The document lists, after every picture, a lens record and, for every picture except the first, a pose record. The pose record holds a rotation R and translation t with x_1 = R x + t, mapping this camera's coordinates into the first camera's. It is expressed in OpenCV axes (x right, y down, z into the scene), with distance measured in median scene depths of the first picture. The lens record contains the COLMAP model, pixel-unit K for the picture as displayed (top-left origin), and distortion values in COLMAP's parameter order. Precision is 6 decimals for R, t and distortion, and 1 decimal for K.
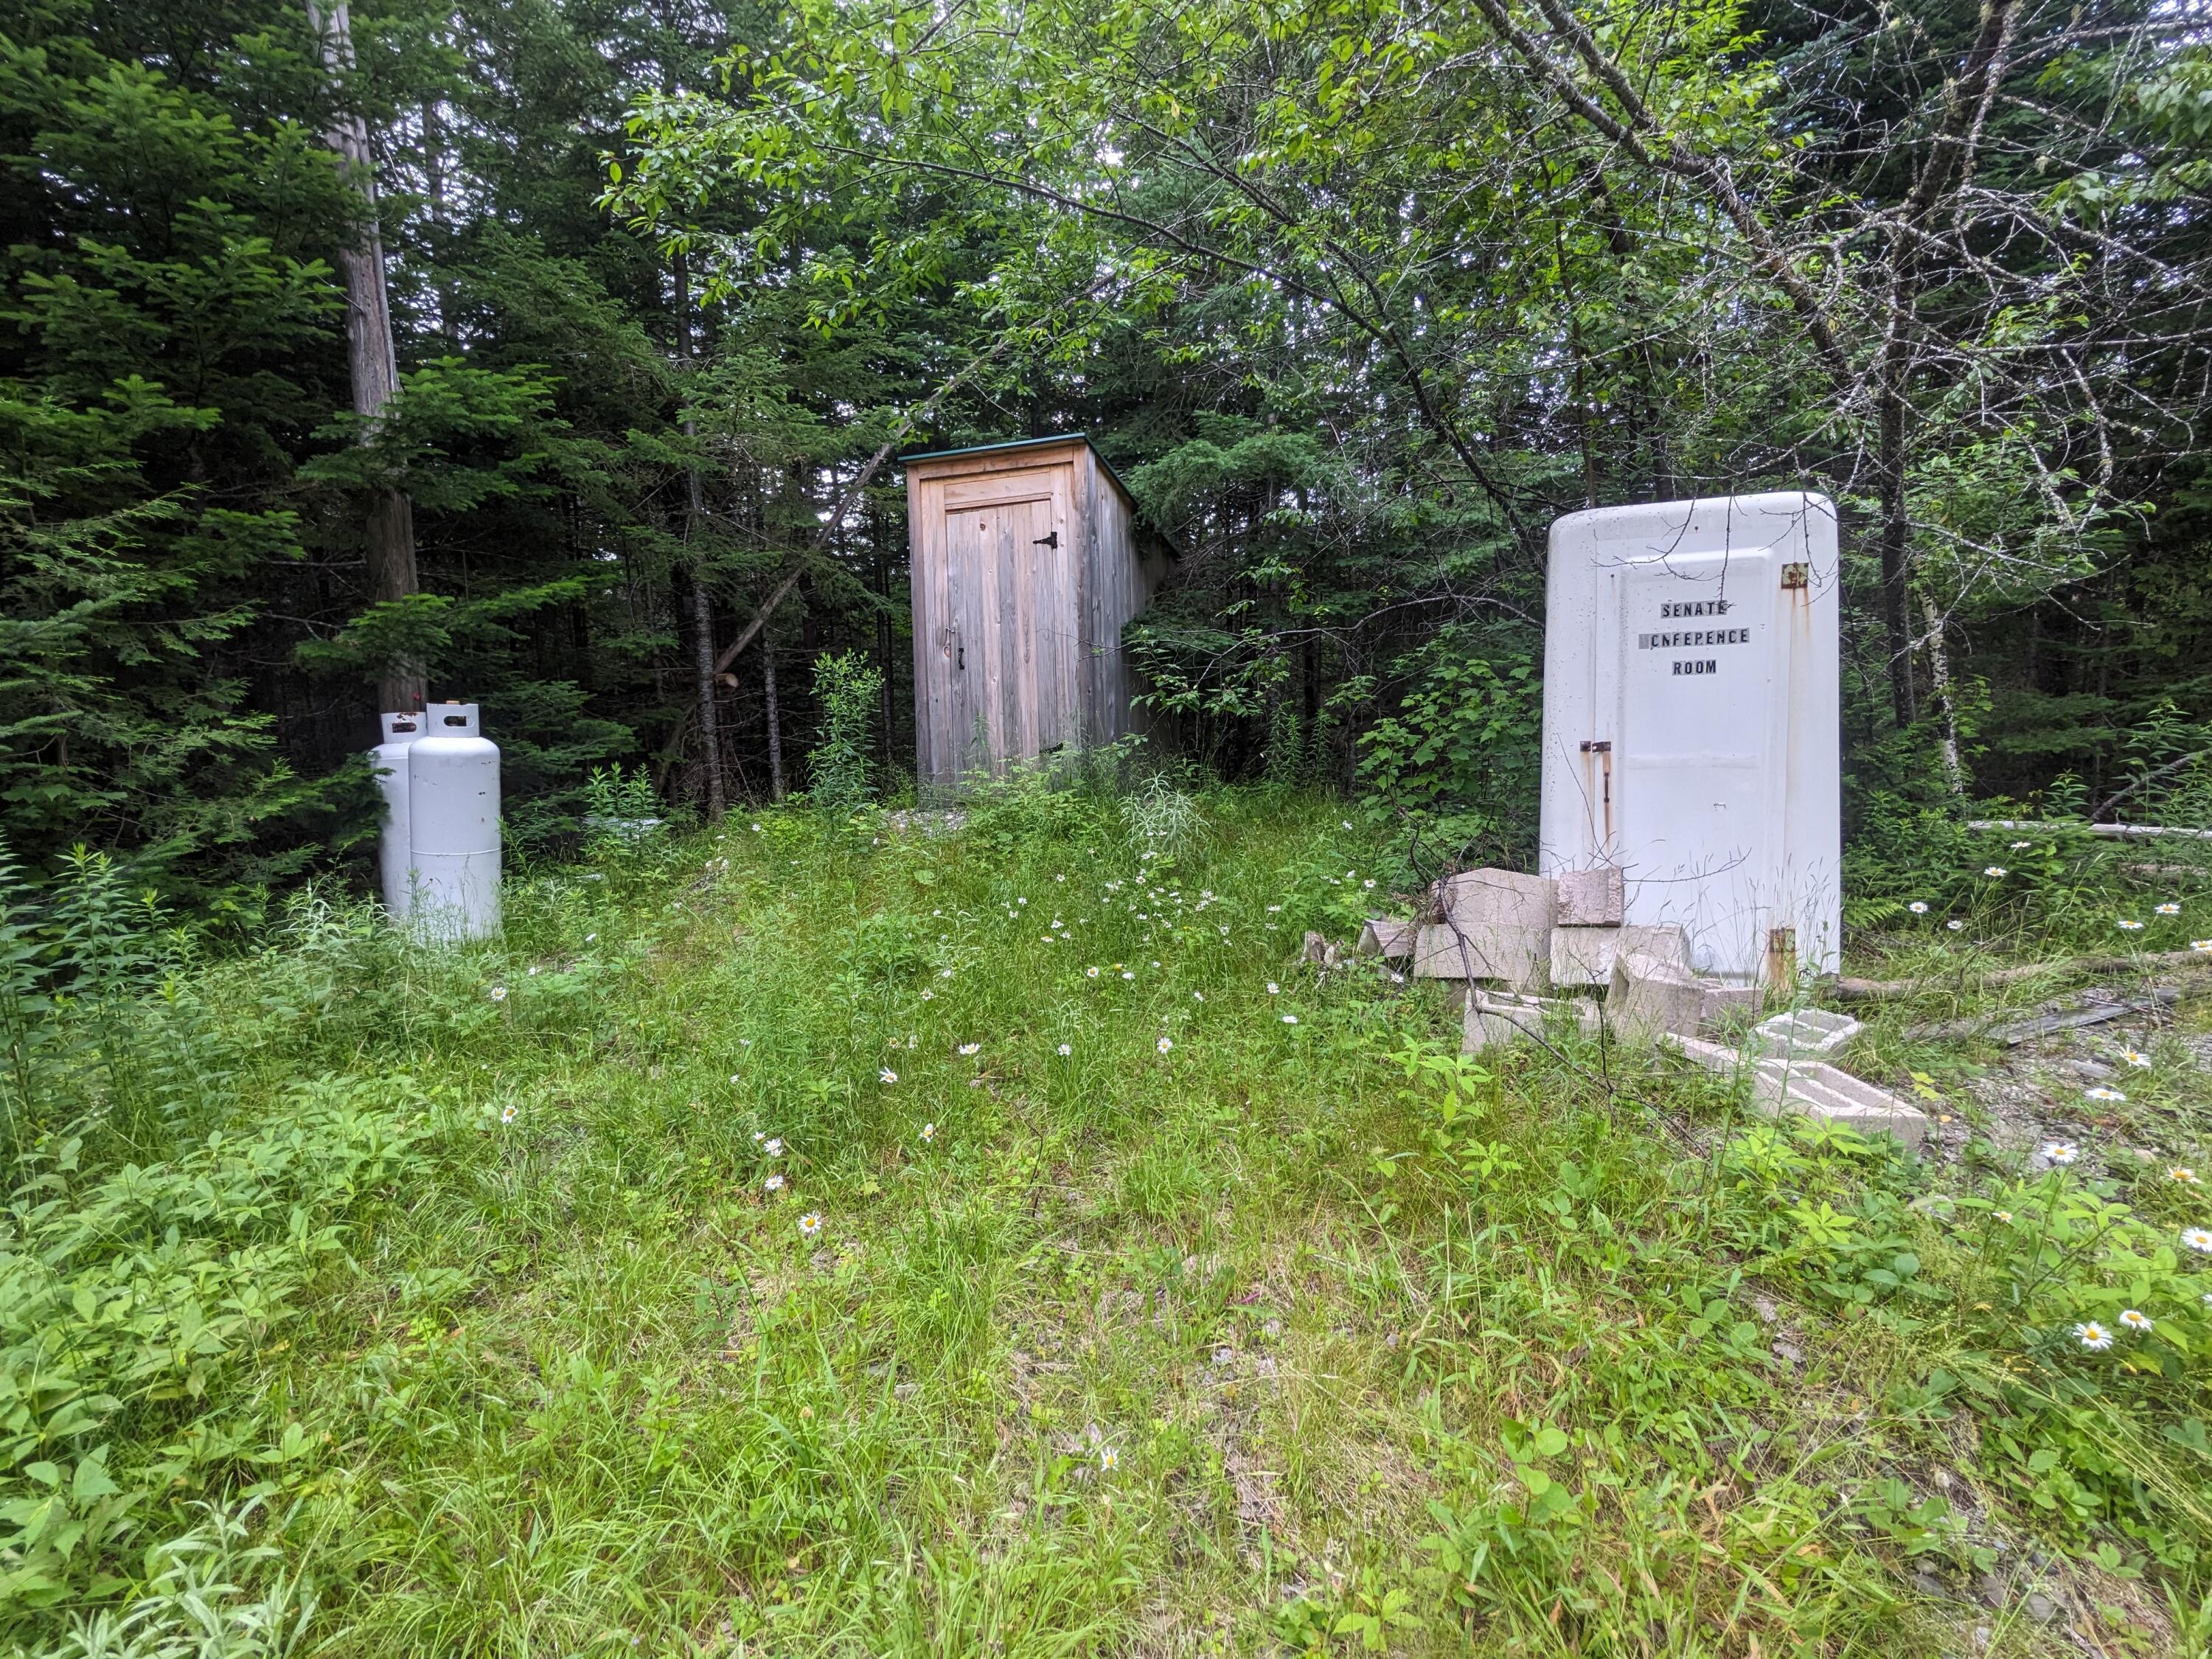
lens RADIAL K [[1071.0, 0, 1113.4], [0, 1071.0, 839.2], [0, 0, 1]] dist [-0.001490, 0.000066]
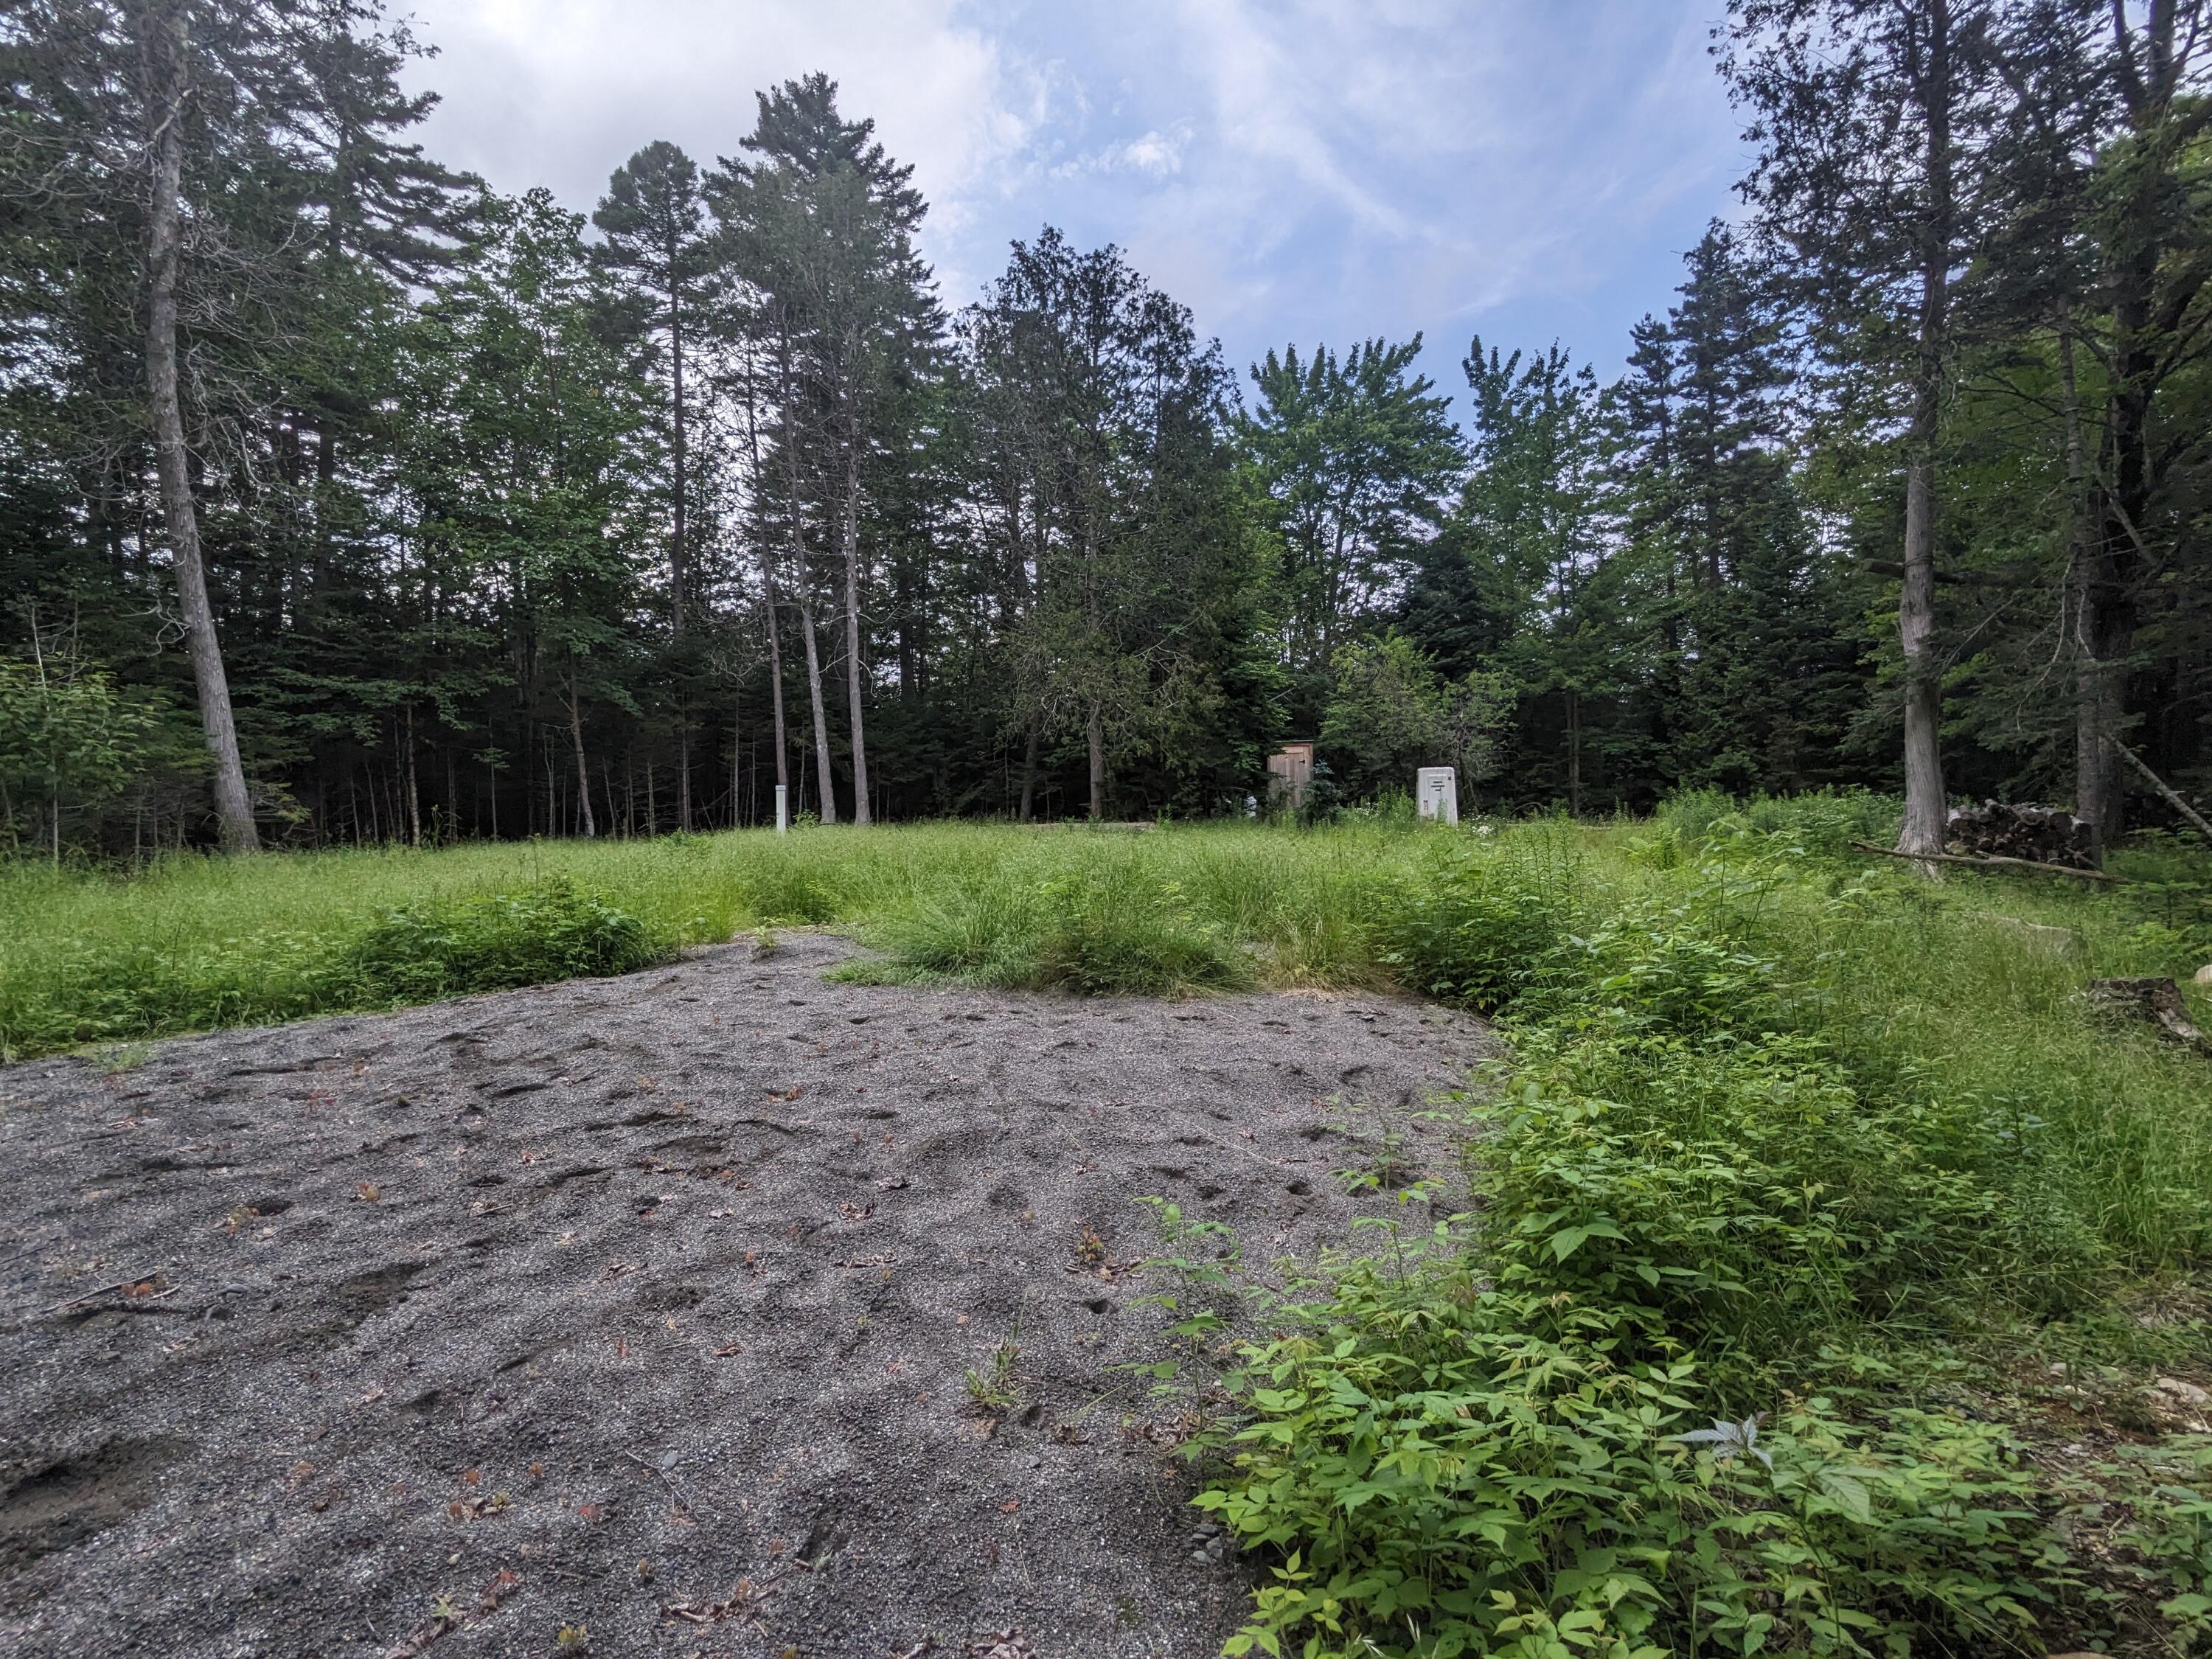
lens RADIAL K [[1071.0, 0, 1113.4], [0, 1071.0, 839.2], [0, 0, 1]] dist [-0.001490, 0.000066]
pose [[0.958895, 0.001861, 0.283755, -3.388432], [0.030385, 0.993556, -0.109195, 0.836094], [-0.282130, 0.113329, 0.952659, -4.907743]]
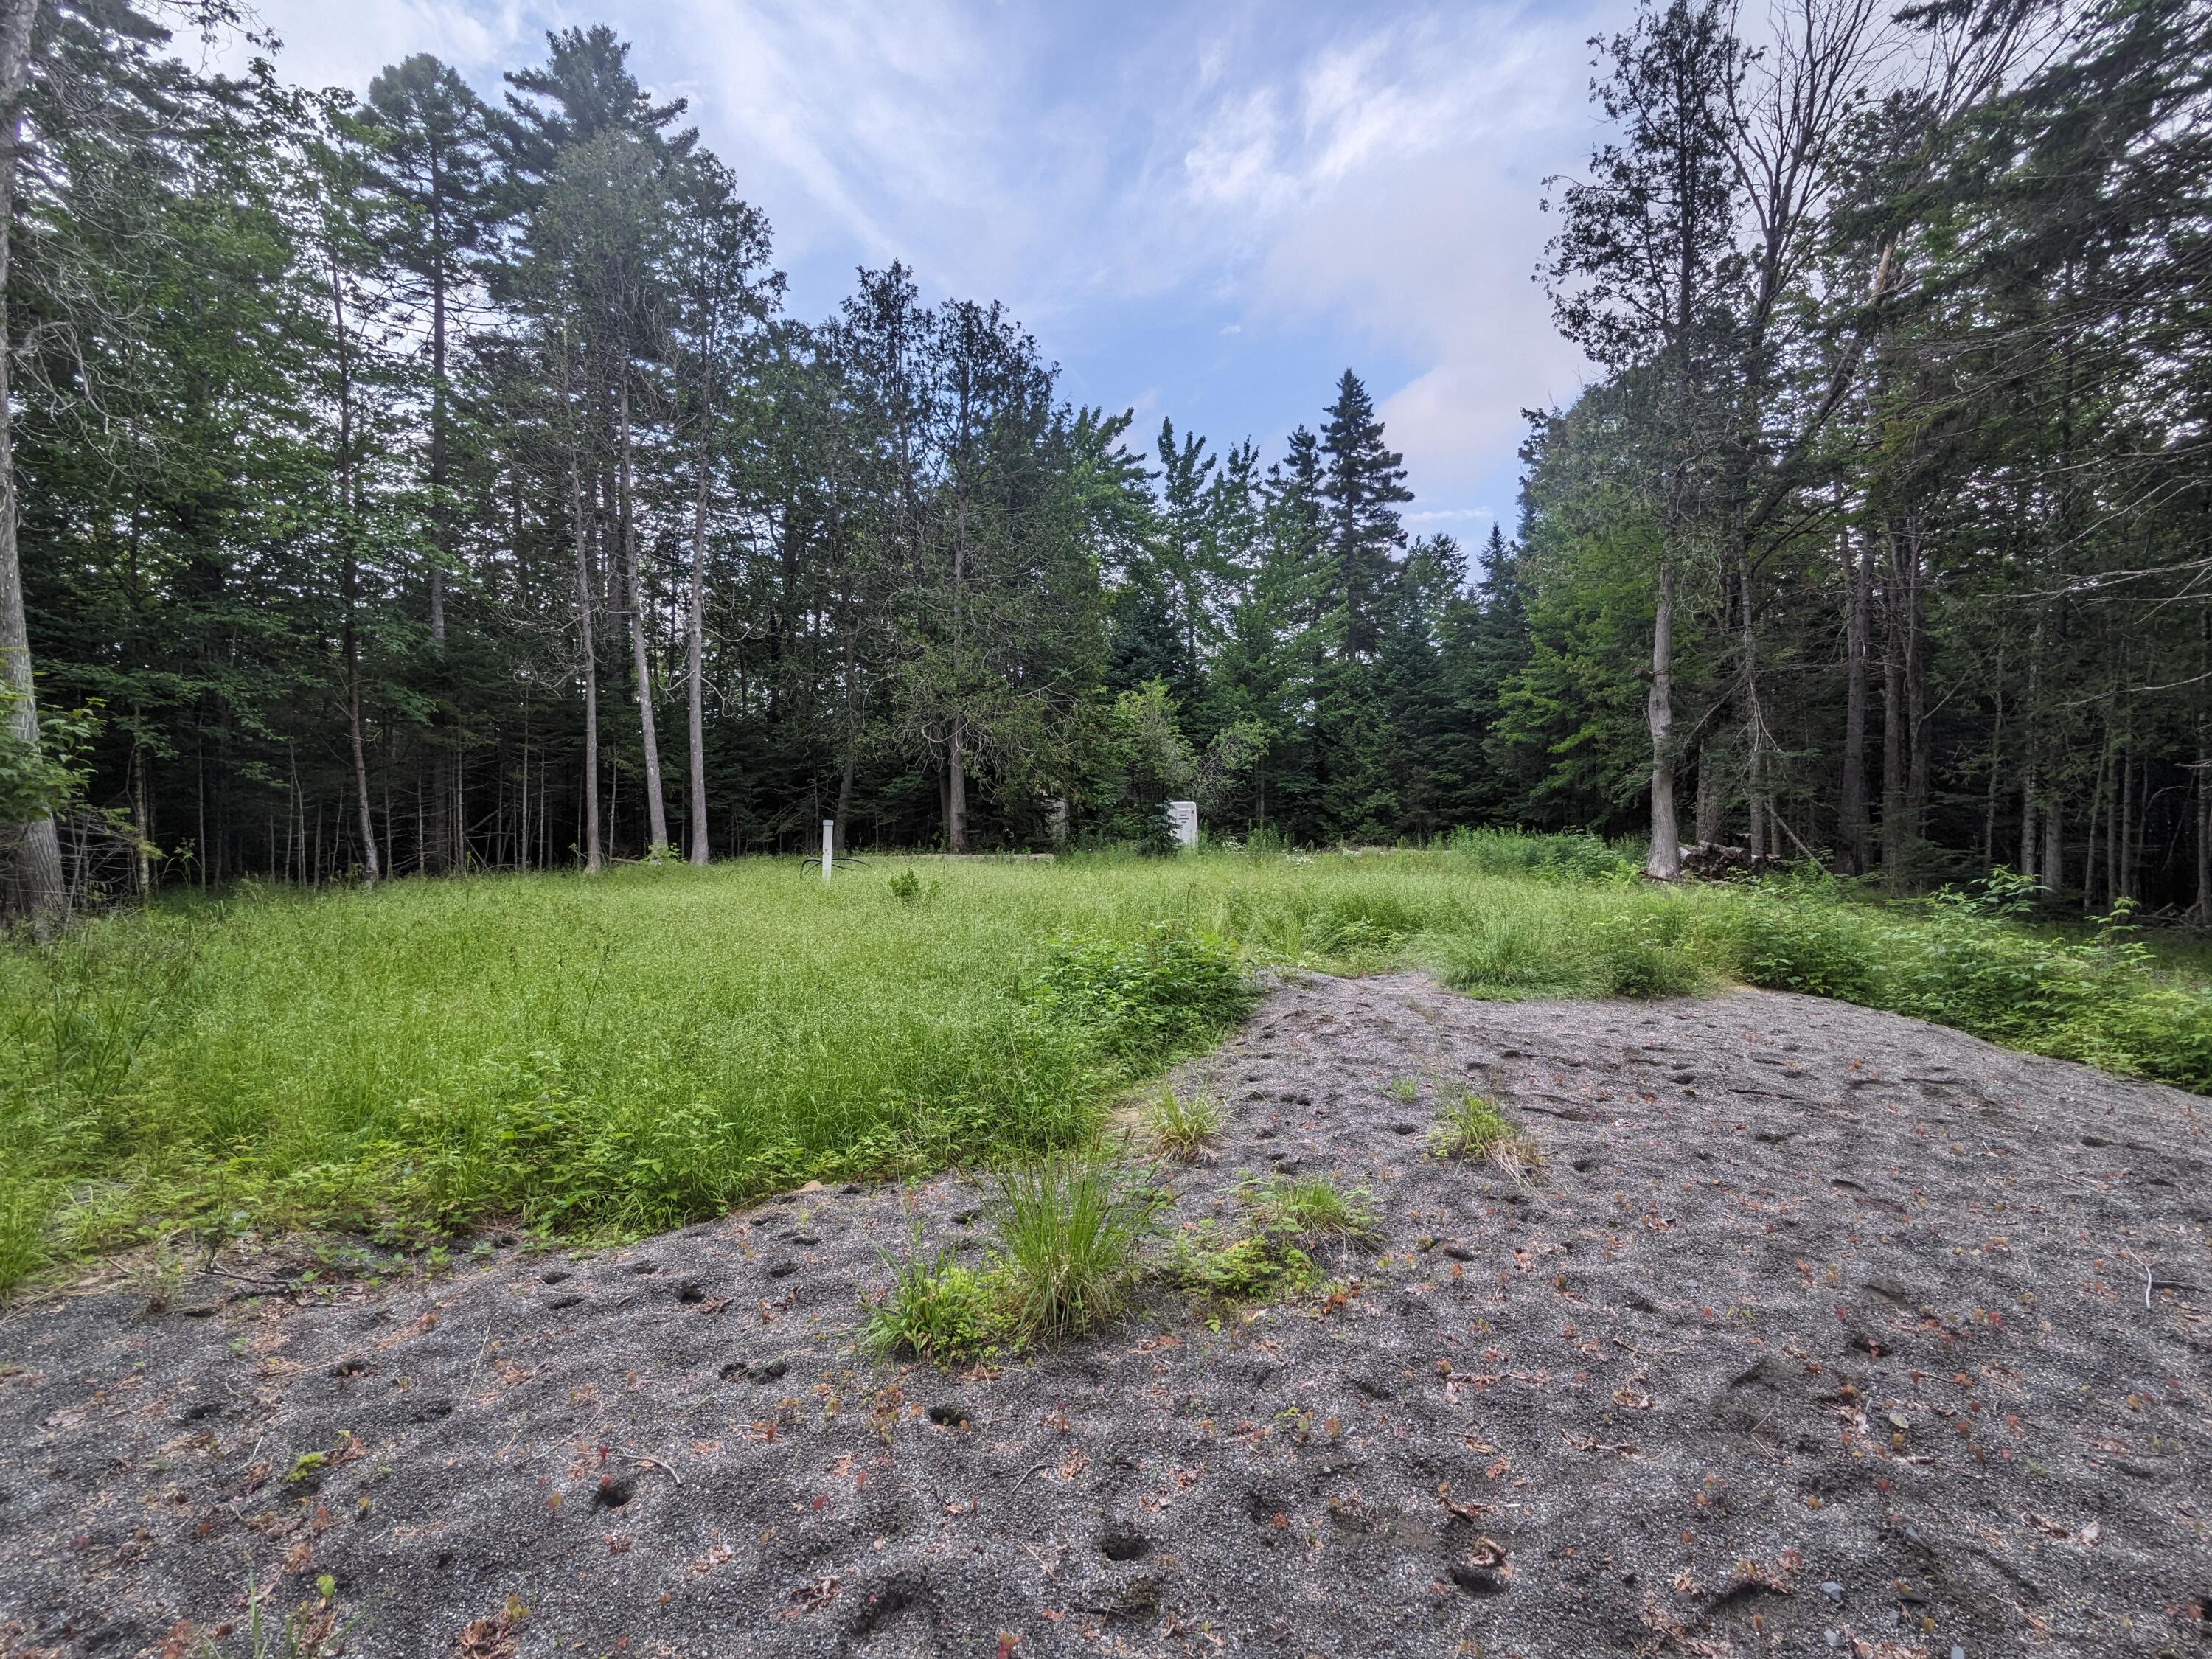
lens RADIAL K [[1071.0, 0, 1113.4], [0, 1071.0, 839.2], [0, 0, 1]] dist [-0.001490, 0.000066]
pose [[0.755850, 0.011623, 0.654641, -4.861295], [0.076484, 0.991430, -0.105912, 0.740142], [-0.650262, 0.130123, 0.748483, -4.432795]]
